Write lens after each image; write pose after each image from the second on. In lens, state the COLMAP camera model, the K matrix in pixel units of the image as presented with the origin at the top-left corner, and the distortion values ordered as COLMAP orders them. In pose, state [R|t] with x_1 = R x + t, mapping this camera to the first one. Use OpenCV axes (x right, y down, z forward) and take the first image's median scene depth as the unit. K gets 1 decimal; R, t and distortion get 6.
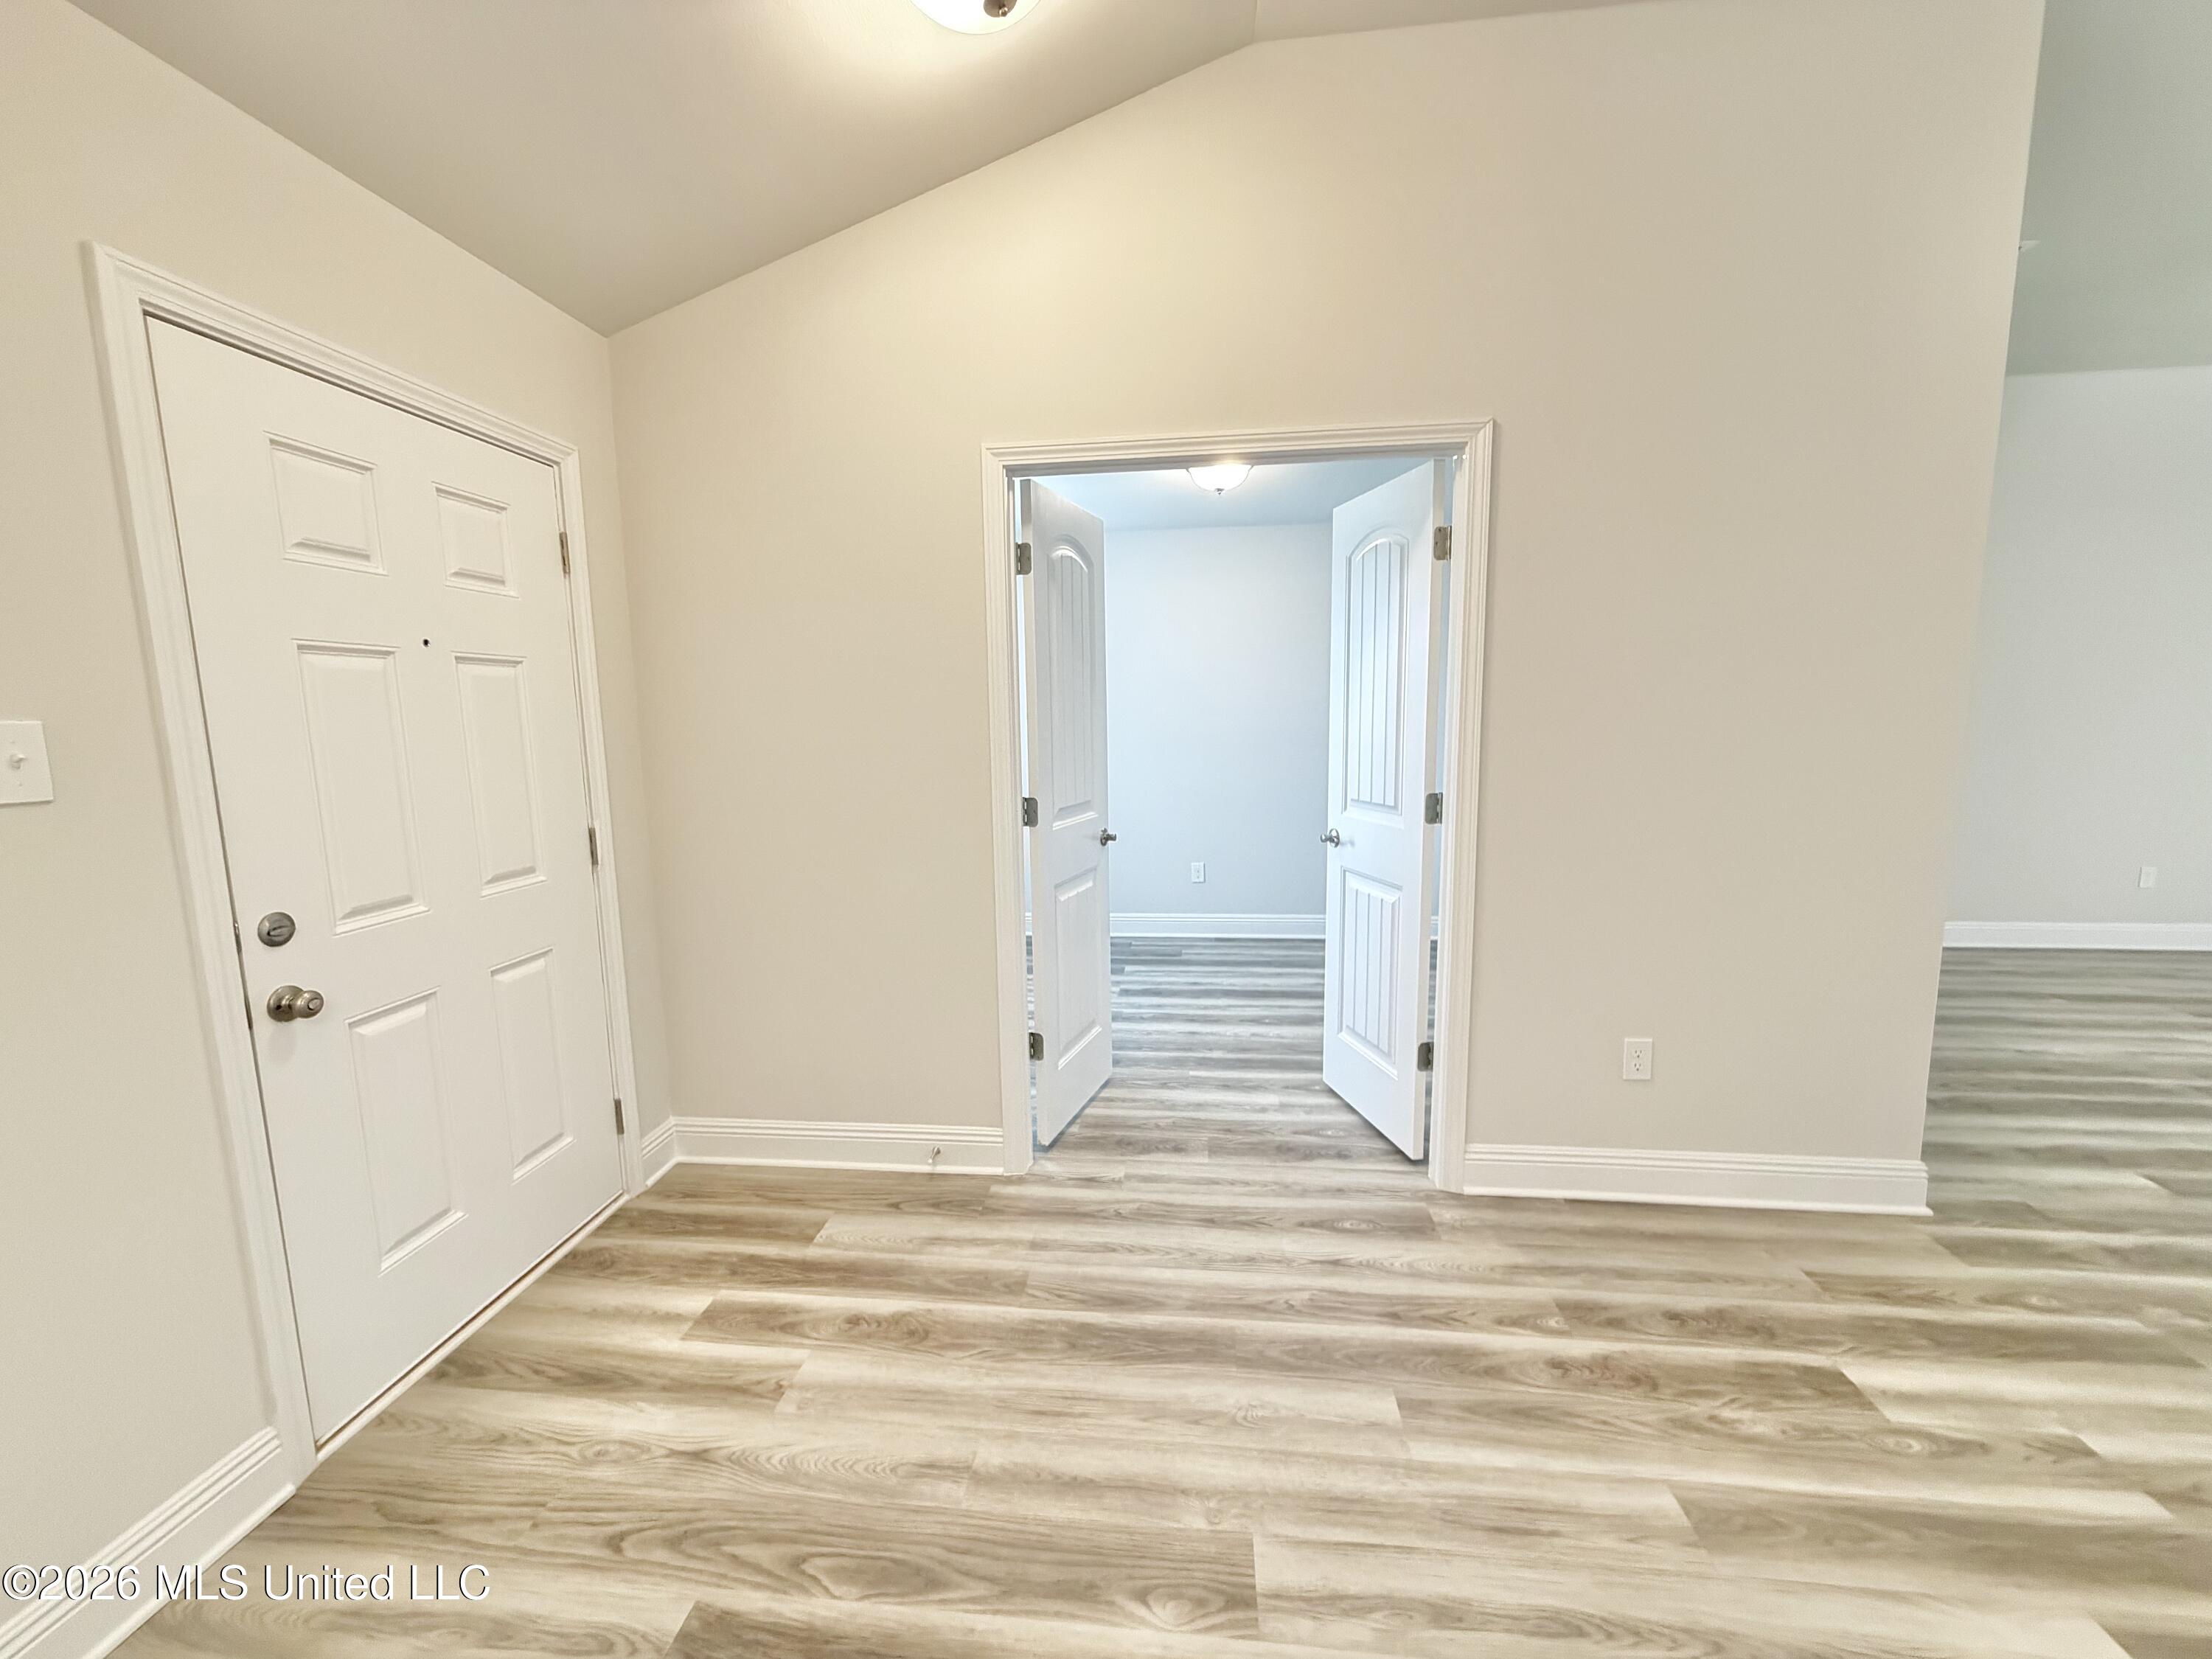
lens RADIAL K [[880.5, 0, 1100.8], [0, 880.5, 828.0], [0, 0, 1]] dist [-0.001215, 0.000725]
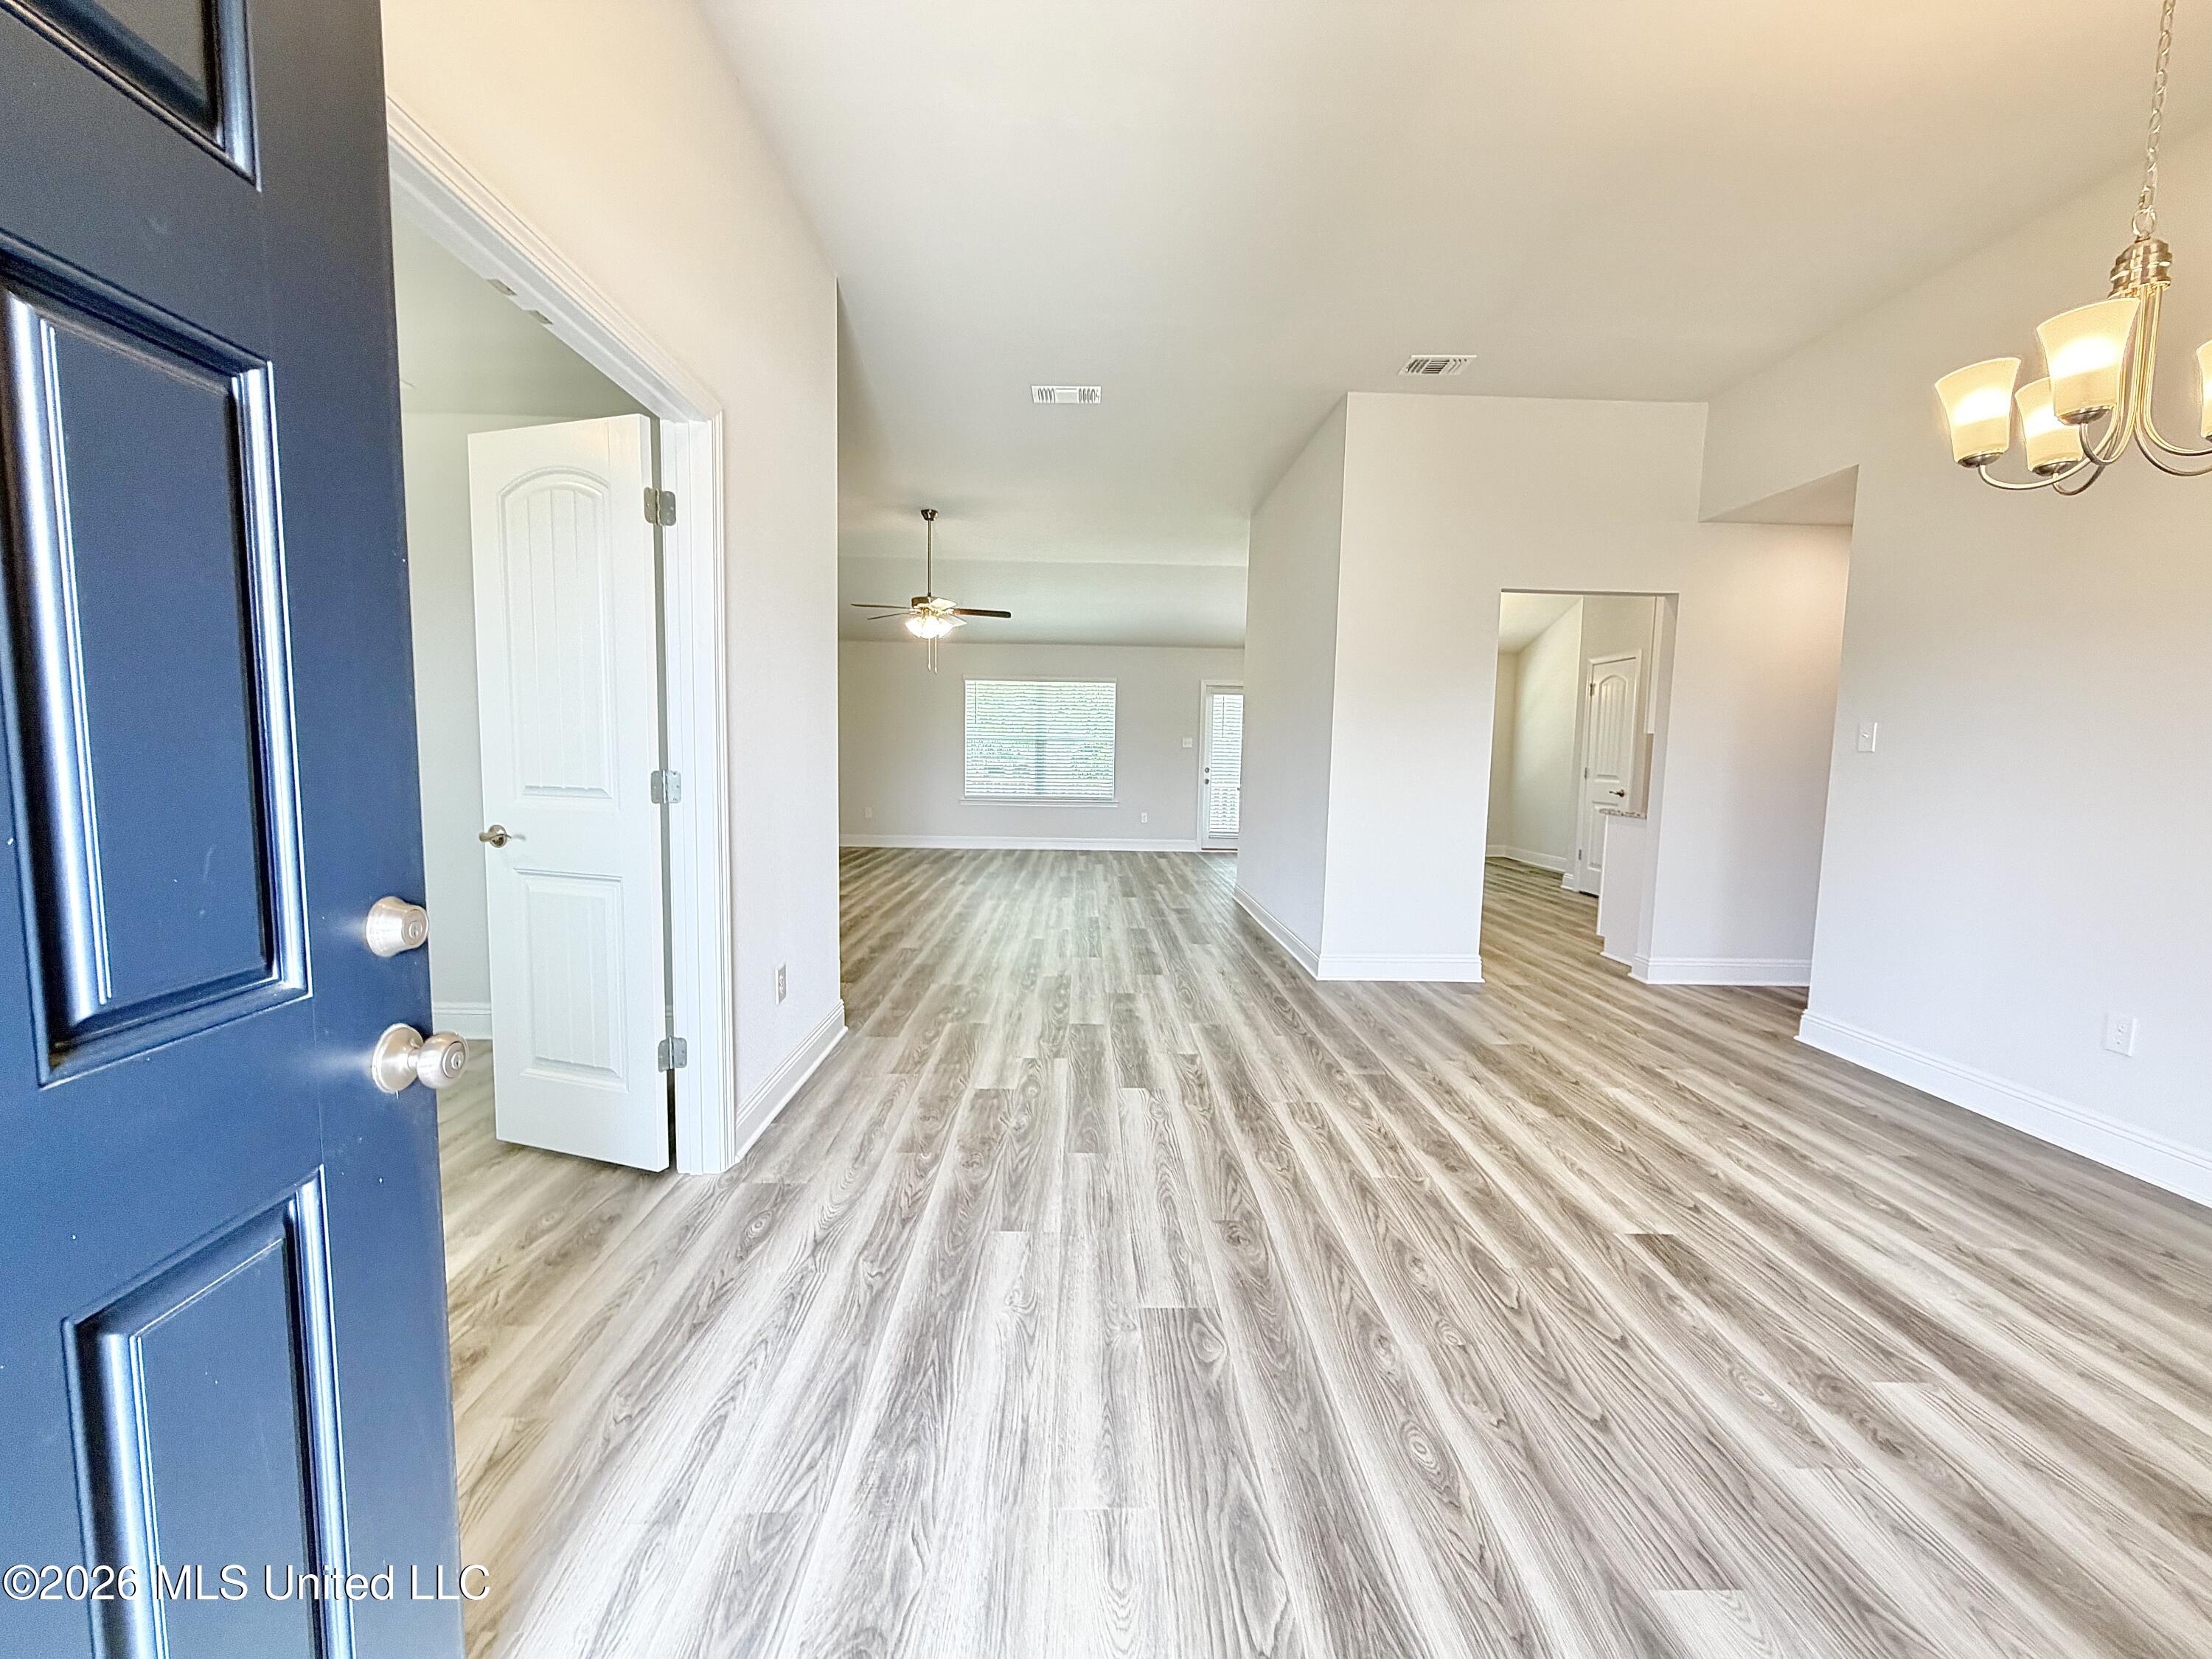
lens RADIAL K [[880.5, 0, 1096.6], [0, 880.5, 826.9], [0, 0, 1]] dist [-0.001215, 0.000725]
pose [[-0.131980, -0.073976, 0.988488, -0.671963], [0.109294, 0.990045, 0.088685, -0.014533], [-0.985209, 0.119741, -0.122581, 0.726633]]
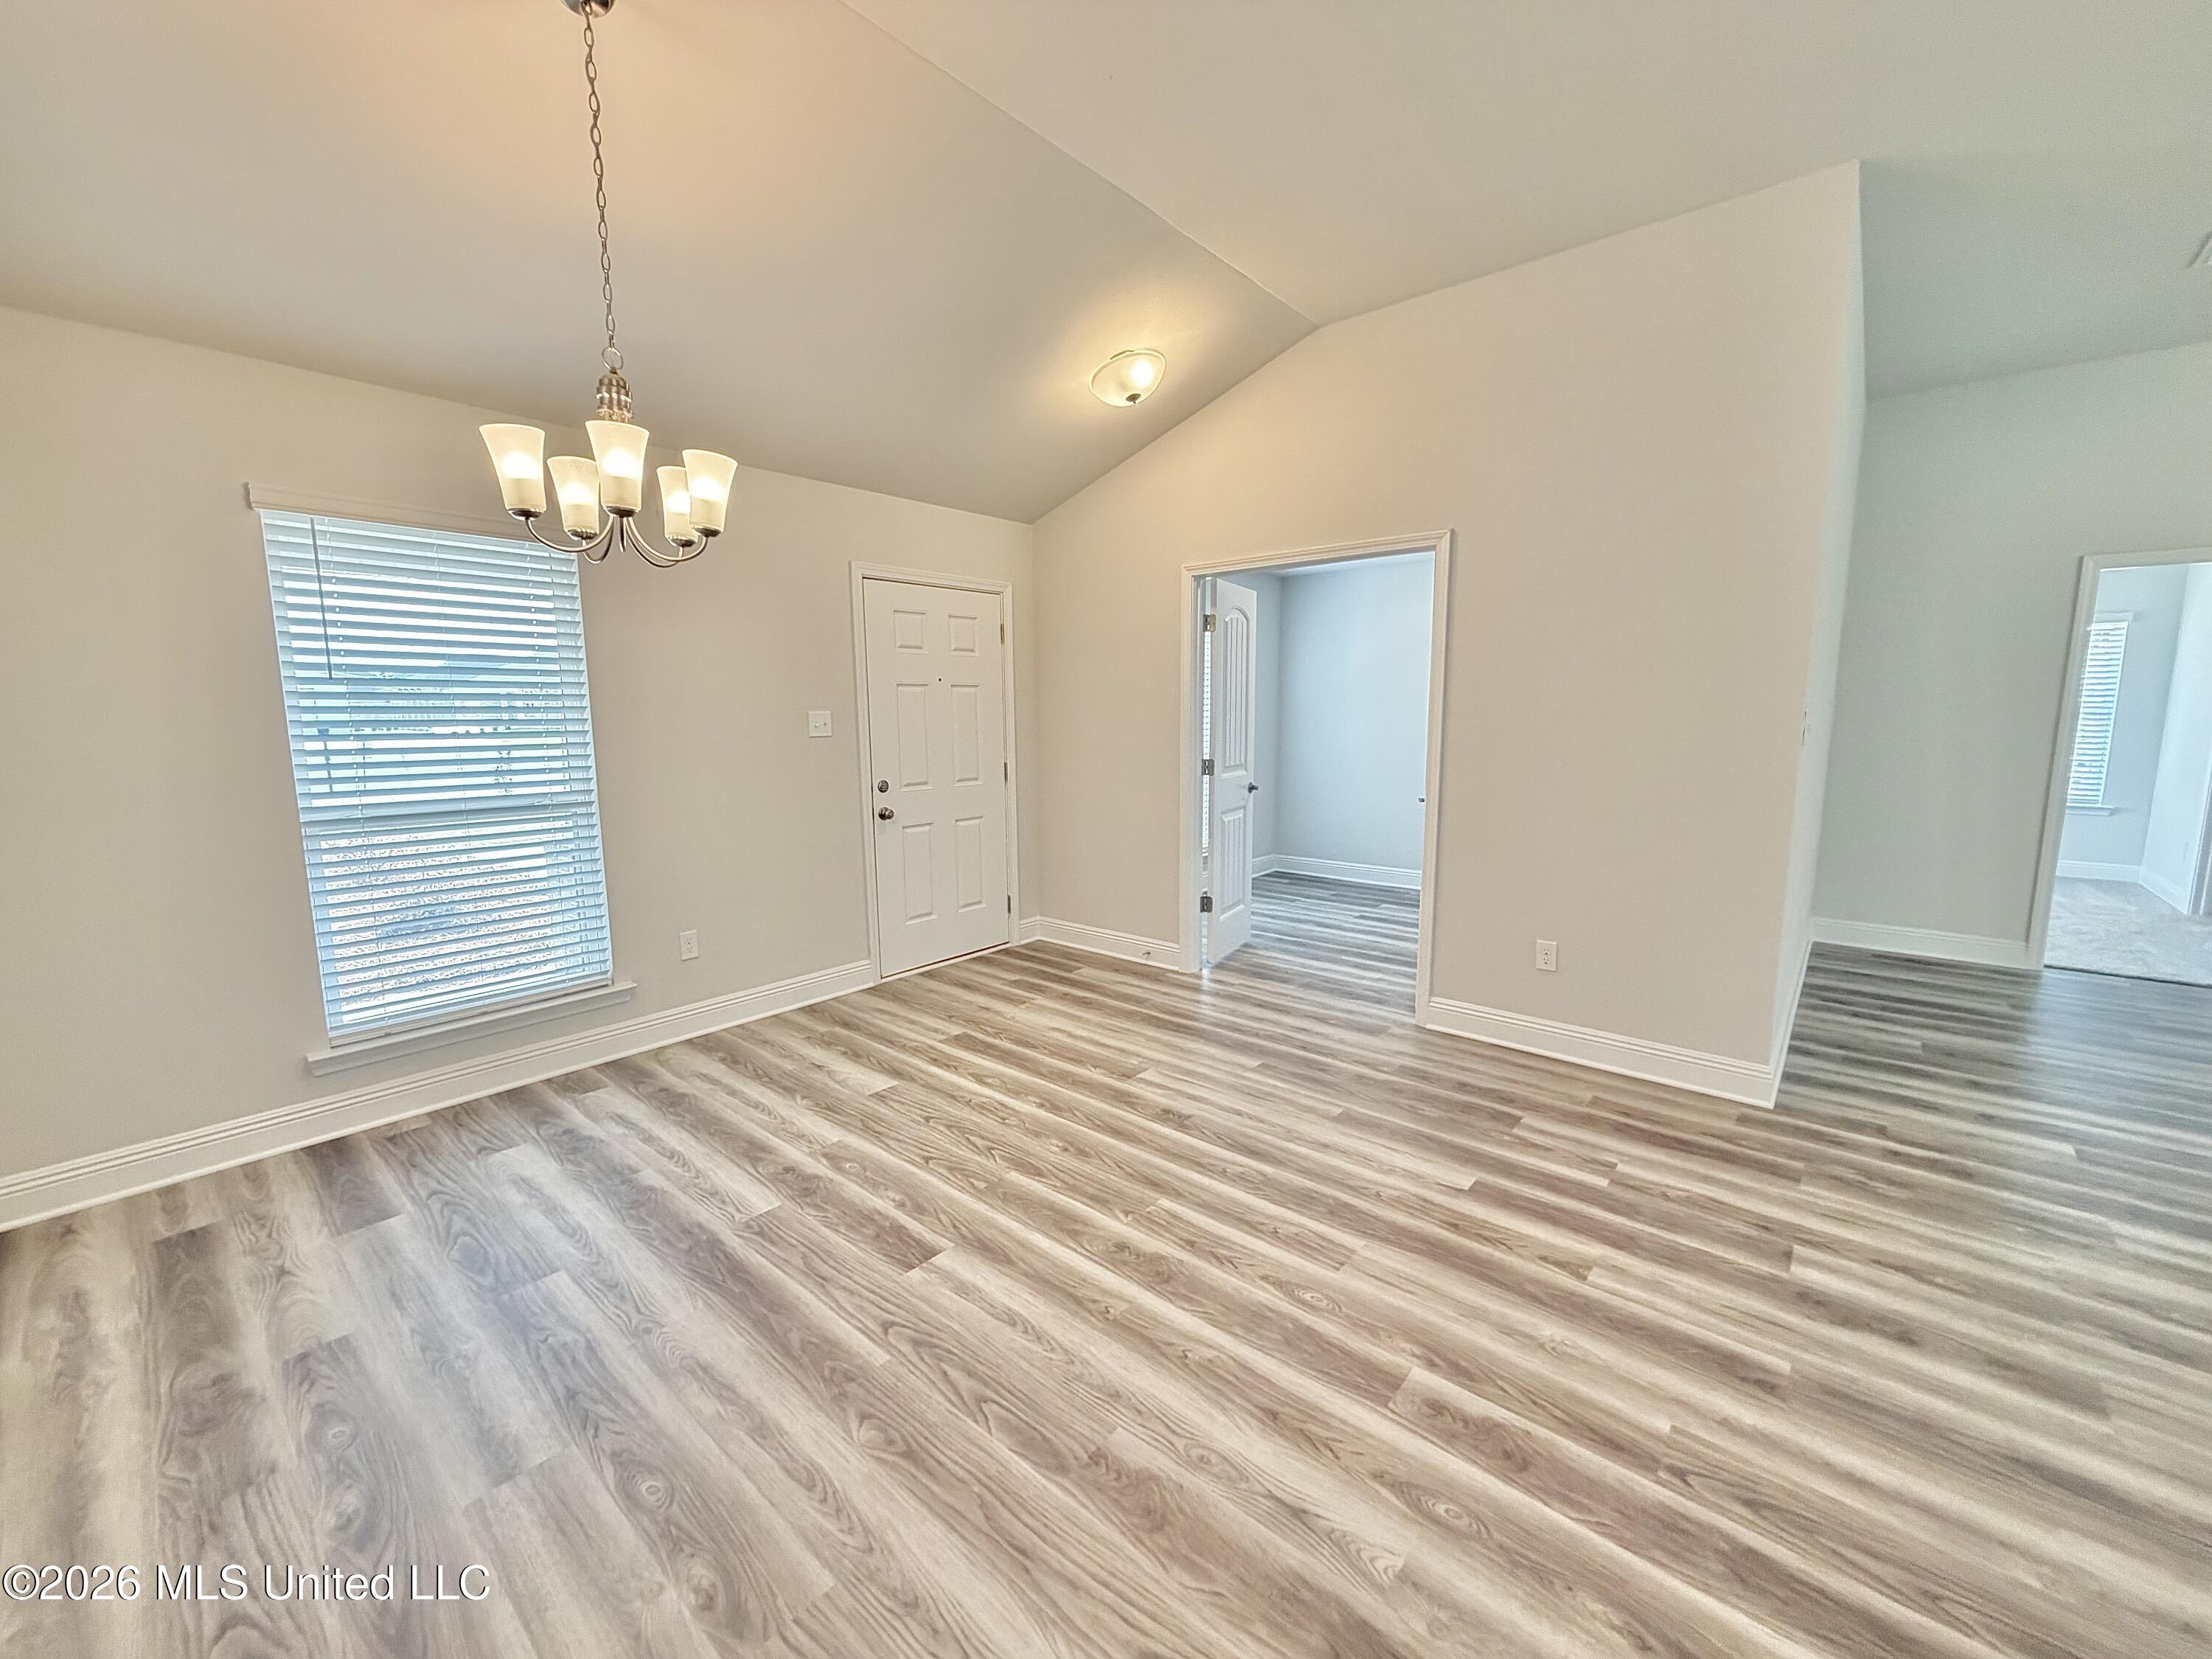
lens RADIAL K [[880.5, 0, 1102.4], [0, 880.5, 830.5], [0, 0, 1]] dist [-0.001215, 0.000725]
pose [[0.825746, 0.088704, -0.557024, 0.834427], [-0.079085, 0.996009, 0.041373, 0.058735], [0.558471, 0.009888, 0.829465, -0.640932]]
